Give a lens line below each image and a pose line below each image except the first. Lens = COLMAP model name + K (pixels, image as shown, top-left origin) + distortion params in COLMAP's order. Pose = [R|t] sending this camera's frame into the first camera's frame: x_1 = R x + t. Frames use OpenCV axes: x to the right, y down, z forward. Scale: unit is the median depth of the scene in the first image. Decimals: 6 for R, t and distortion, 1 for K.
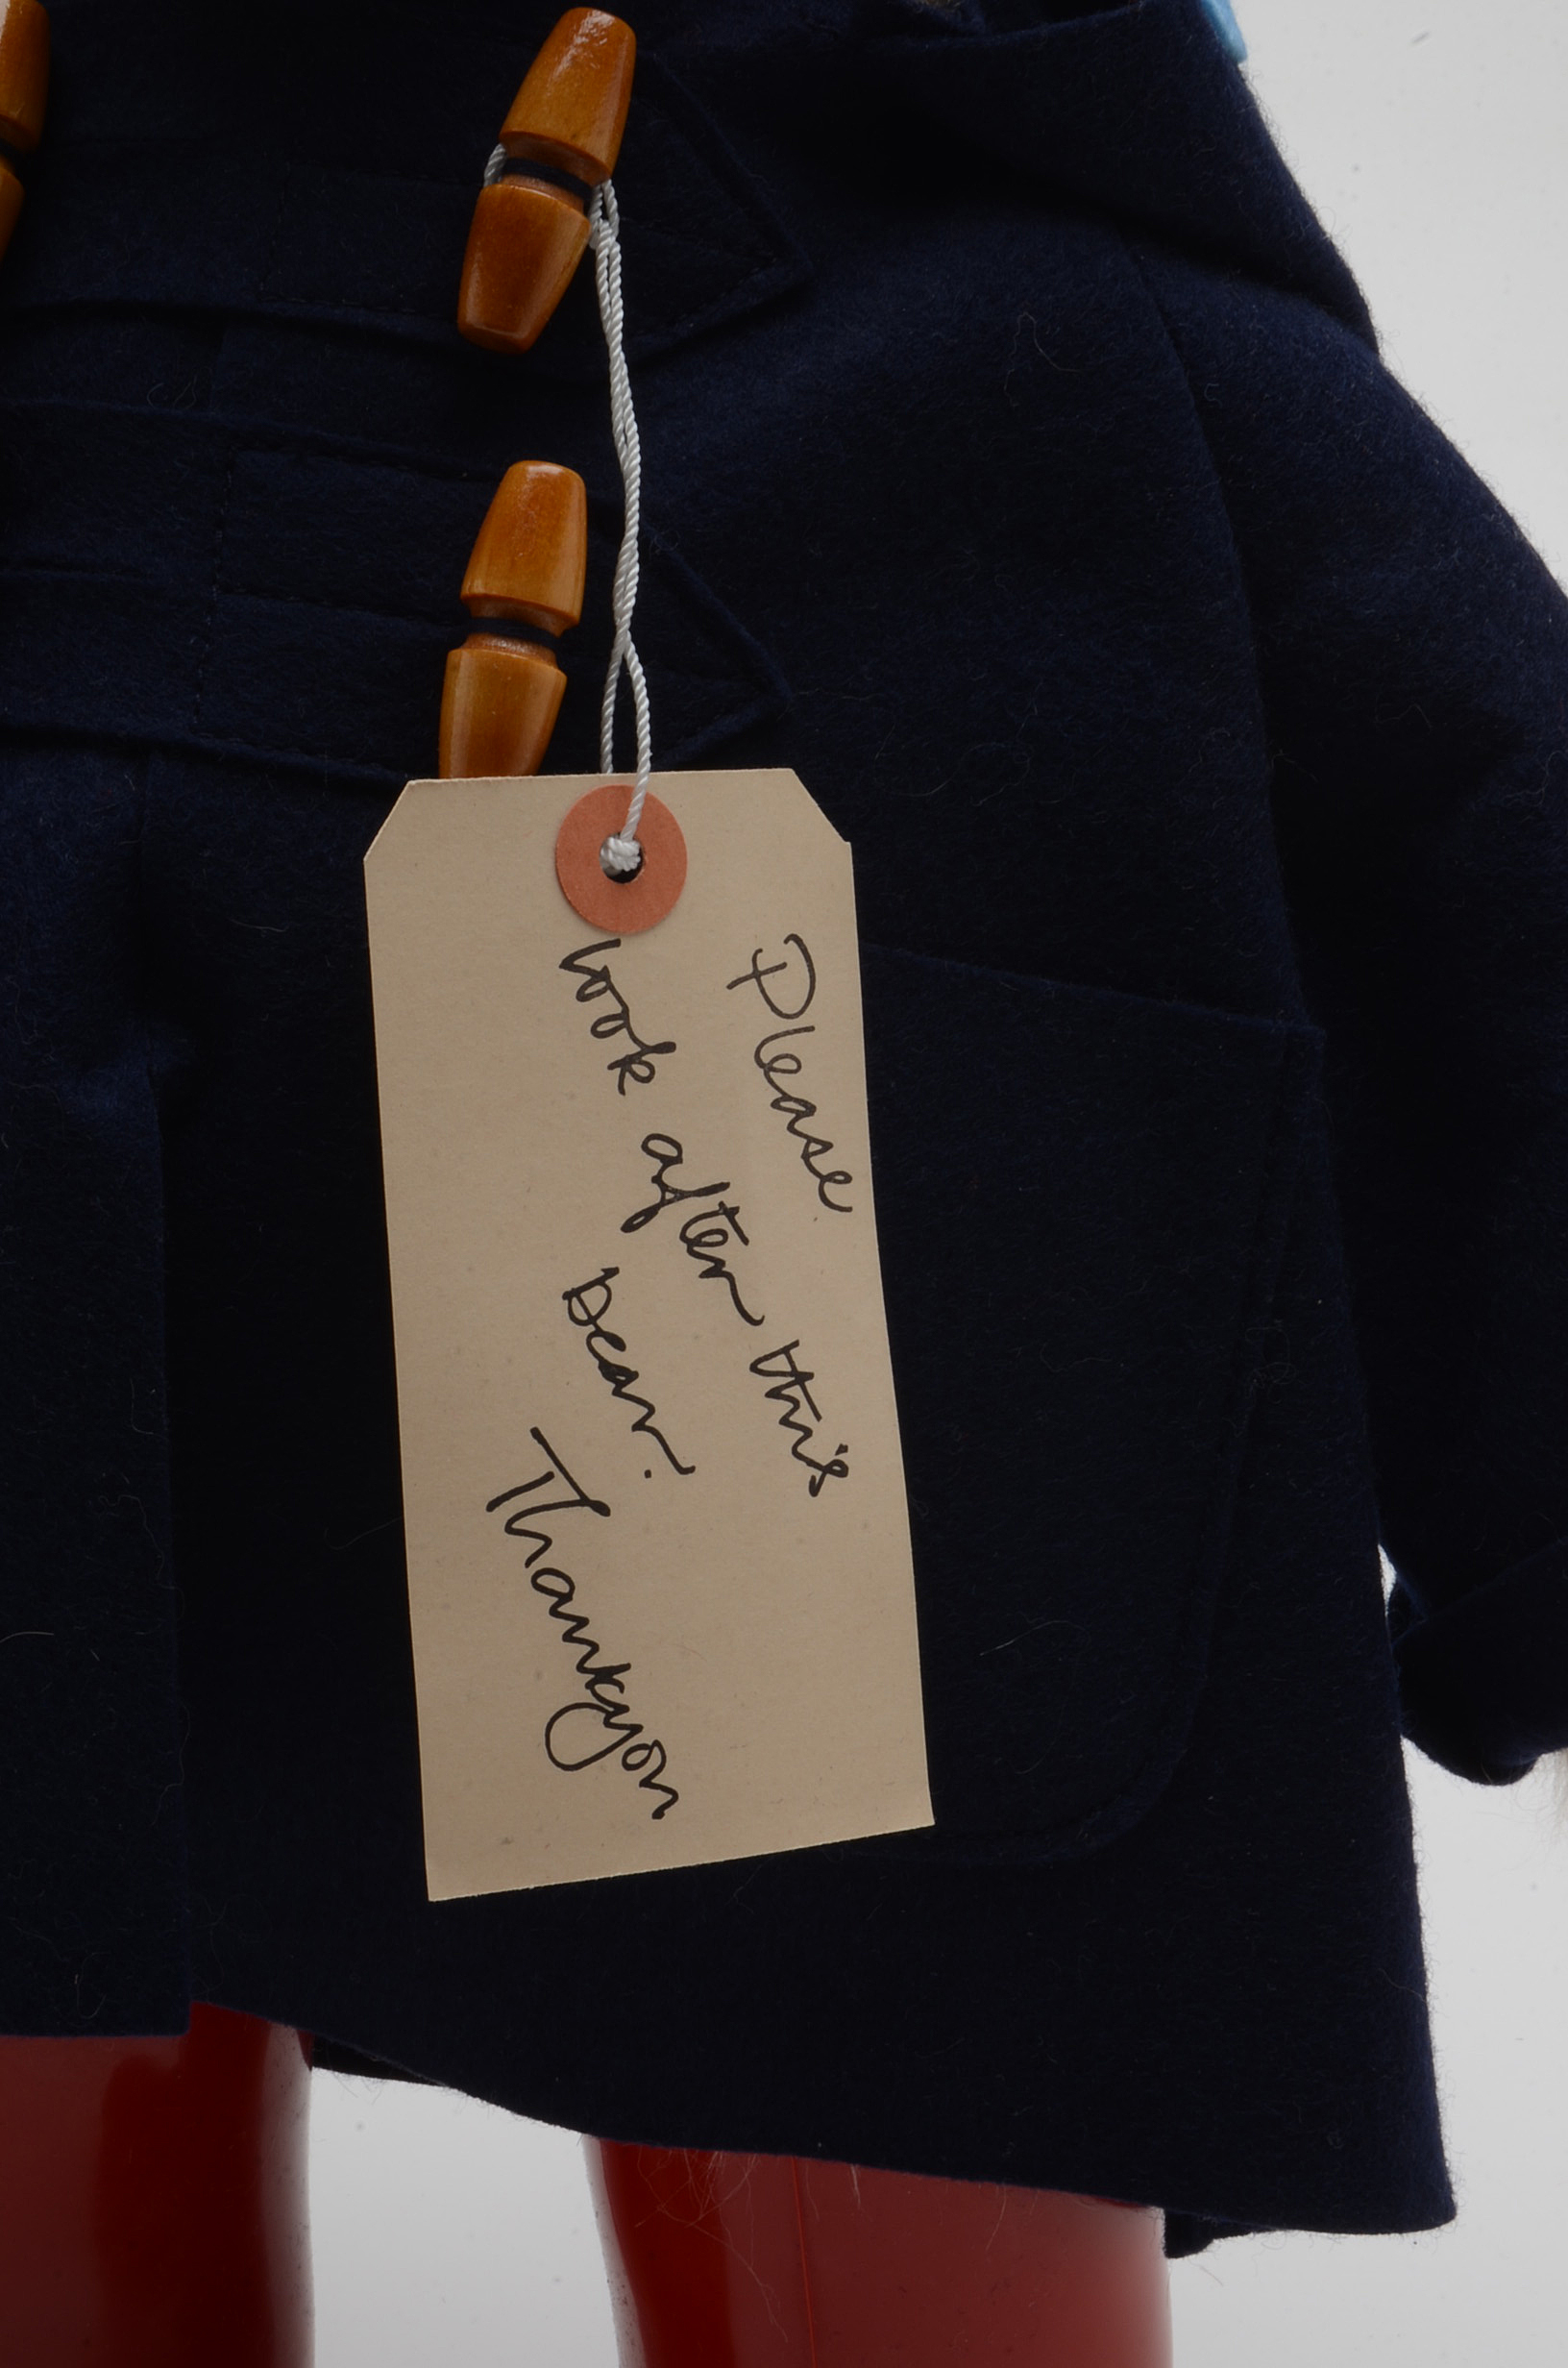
lens RADIAL K [[4068.2, 0, 782.1], [0, 4068.2, 1199.2], [0, 0, 1]] dist [-0.048683, 0.000000]
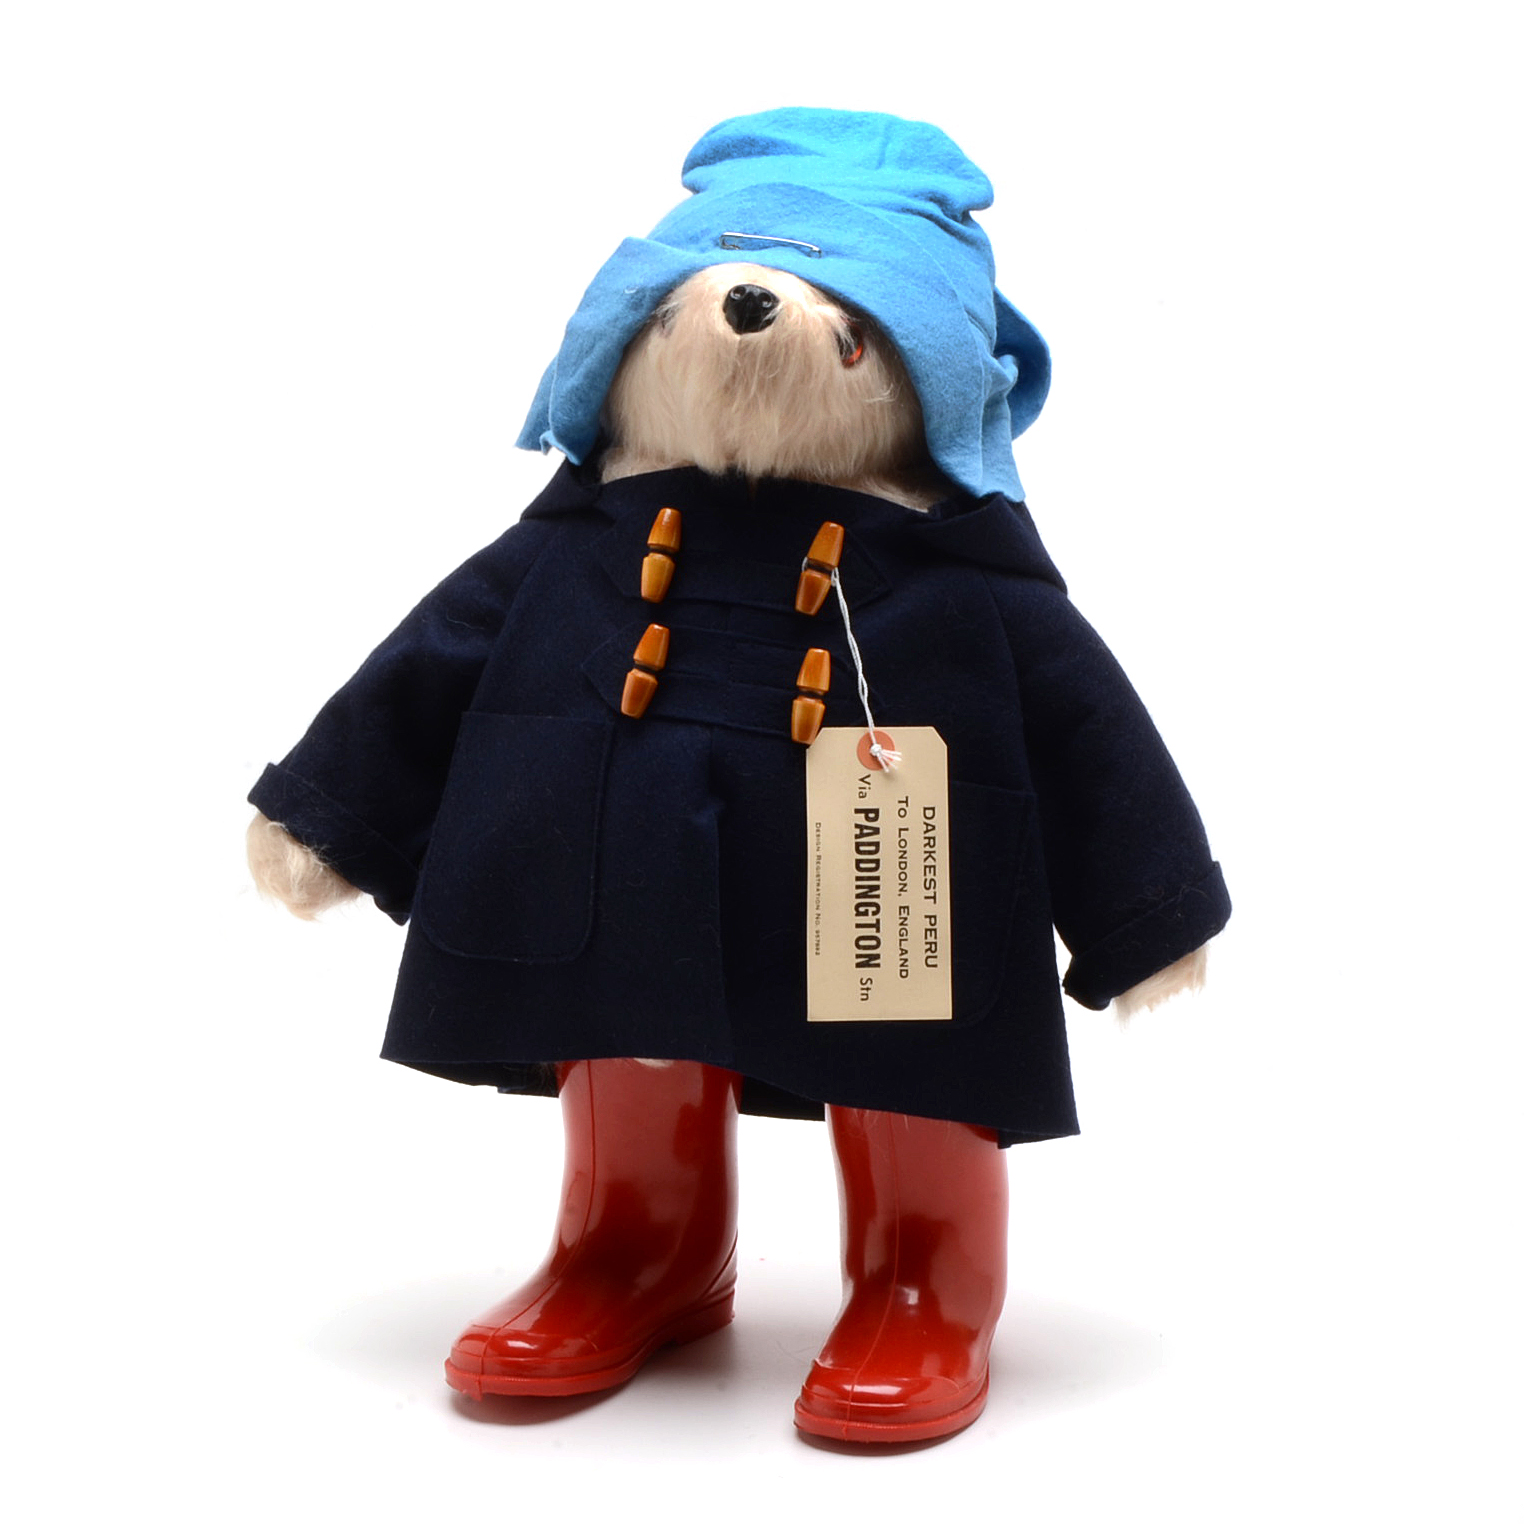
lens RADIAL K [[3830.4, 0, 760.6], [0, 3830.4, 755.4], [0, 0, 1]] dist [-0.088443, 0.000000]
pose [[0.998350, 0.001753, -0.057400, 0.084661], [-0.000215, 0.999641, 0.026785, -0.165916], [0.057426, -0.026729, 0.997992, -2.358843]]
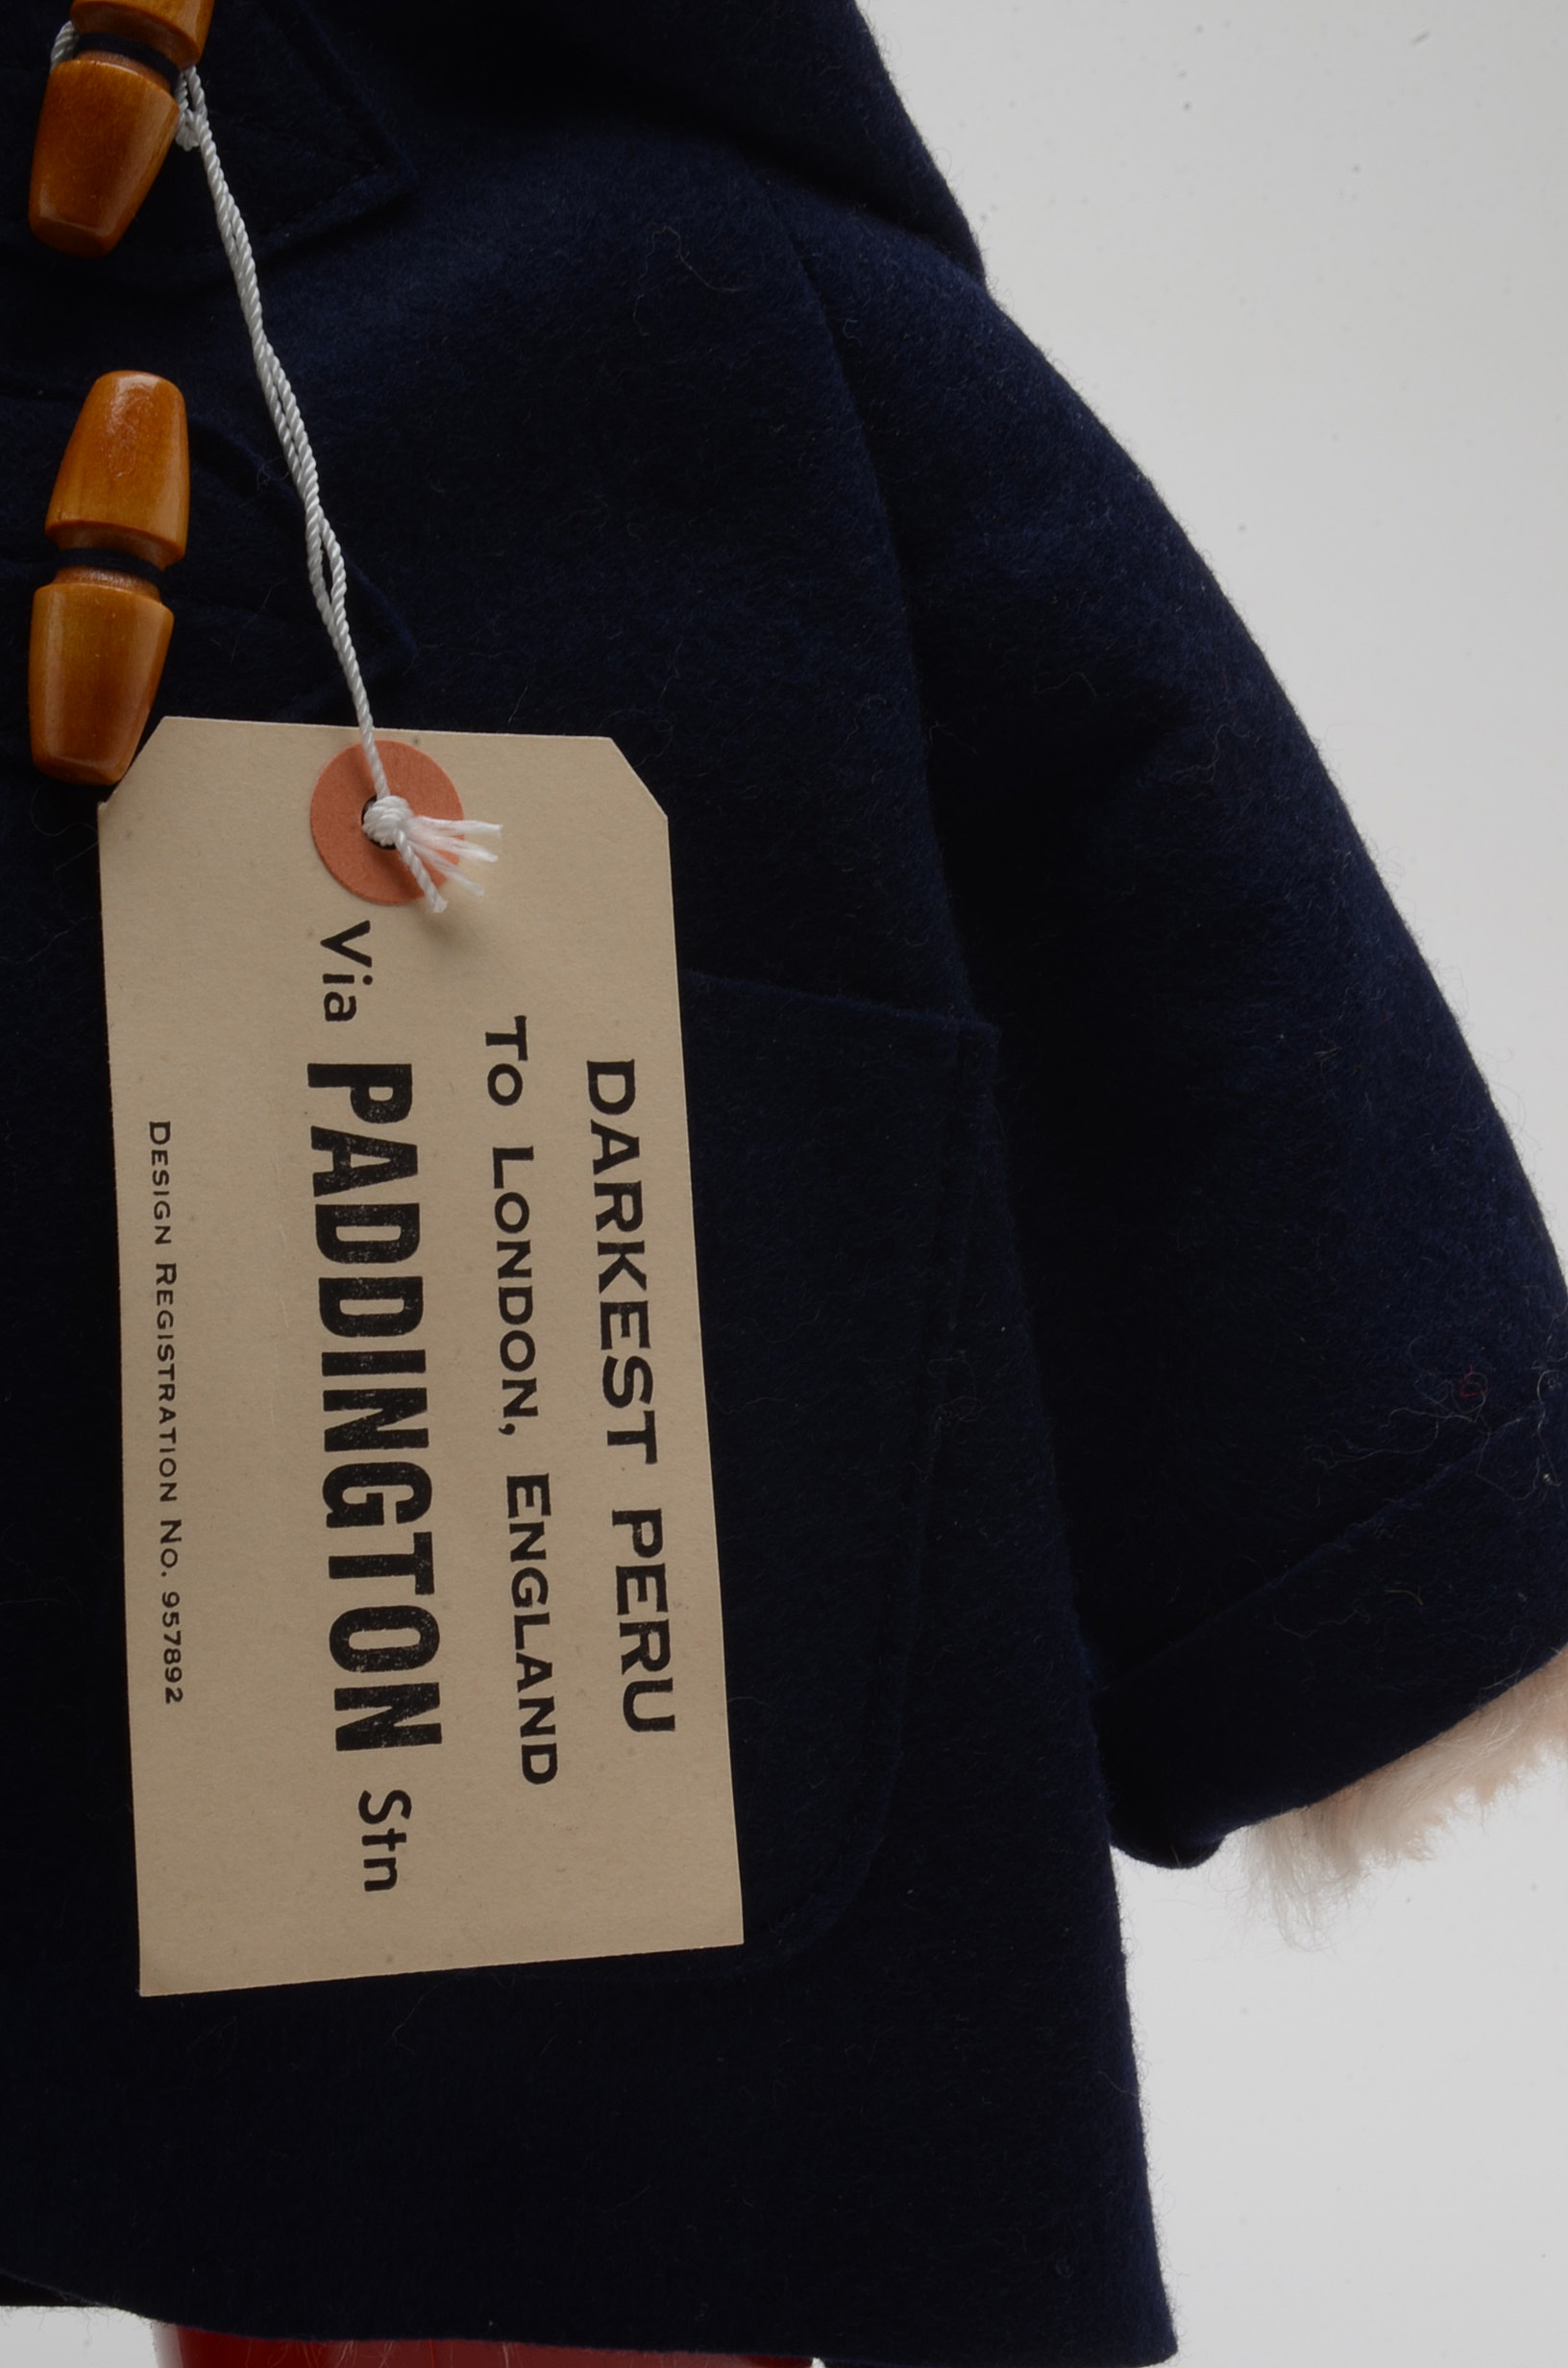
lens RADIAL K [[4068.2, 0, 780.6], [0, 4068.2, 1197.9], [0, 0, 1]] dist [-0.048683, 0.000000]
pose [[0.981450, -0.028456, 0.189595, -0.087116], [0.039757, 0.997635, -0.056070, 0.045298], [-0.187551, 0.062568, 0.980260, 0.125692]]
